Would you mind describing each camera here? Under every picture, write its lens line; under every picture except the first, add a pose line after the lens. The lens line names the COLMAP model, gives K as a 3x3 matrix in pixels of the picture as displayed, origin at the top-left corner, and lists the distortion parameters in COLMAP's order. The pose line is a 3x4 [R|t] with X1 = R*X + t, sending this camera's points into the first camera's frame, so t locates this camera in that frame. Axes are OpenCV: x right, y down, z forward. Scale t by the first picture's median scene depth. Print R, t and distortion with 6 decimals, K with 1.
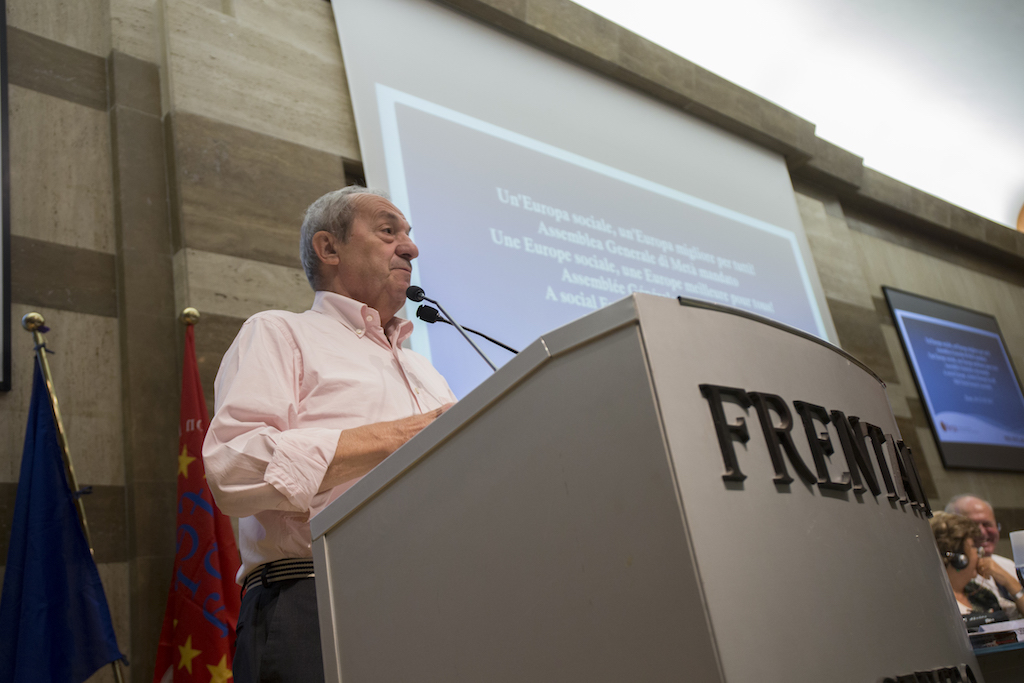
lens RADIAL K [[1006.1, 0, 508.1], [0, 1006.1, 337.7], [0, 0, 1]] dist [0.050445, 0.000000]
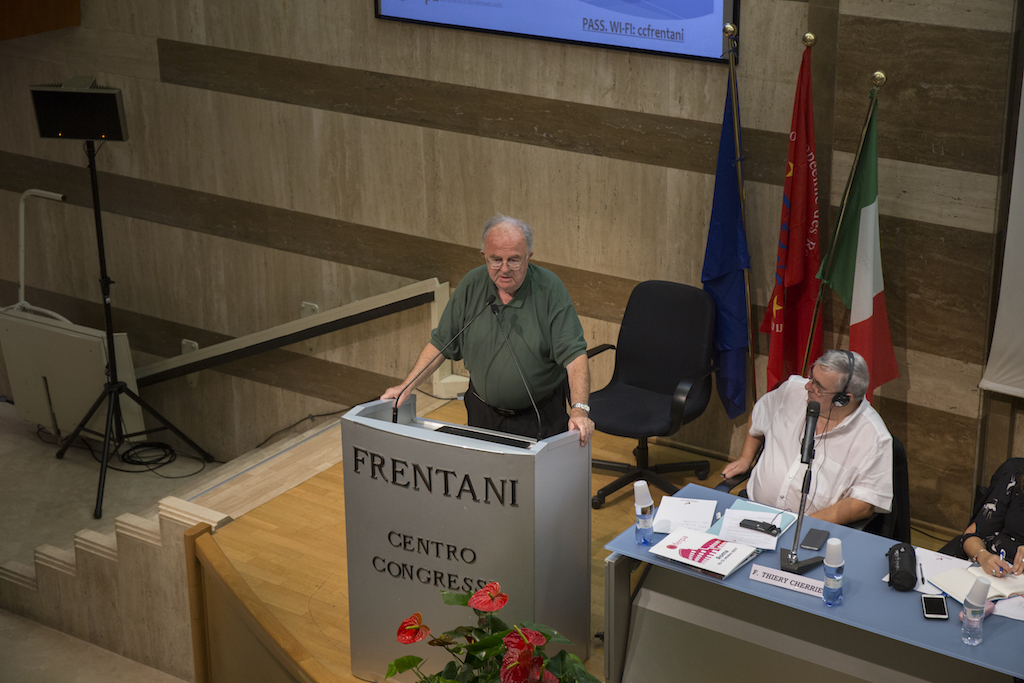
lens RADIAL K [[1898.9, 0, 520.4], [0, 1898.9, 335.4], [0, 0, 1]] dist [0.134398, 0.000000]
pose [[0.217194, 0.511920, -0.831122, 1.636721], [0.329732, 0.762923, 0.556081, -1.089424], [0.918751, -0.394825, -0.003094, 0.486184]]
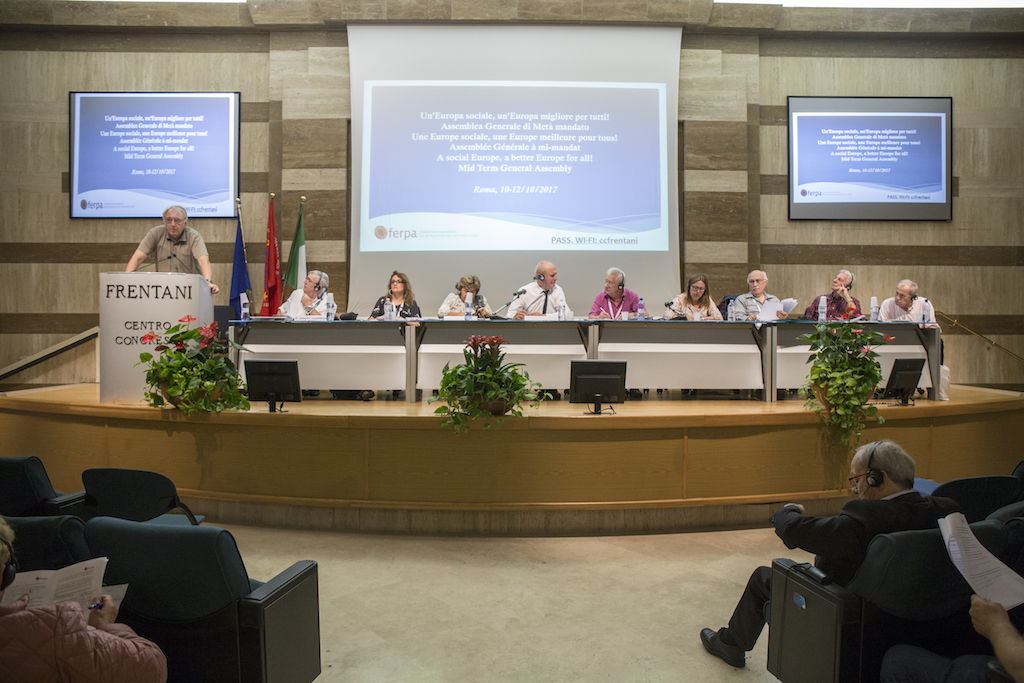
lens RADIAL K [[690.3, 0, 508.0], [0, 690.3, 337.6], [0, 0, 1]] dist [-0.099602, 0.071798]
pose [[0.741505, 0.185271, -0.644861, 1.723691], [0.115160, 0.911713, 0.394358, -0.371284], [0.660991, -0.366681, 0.654704, -0.157185]]
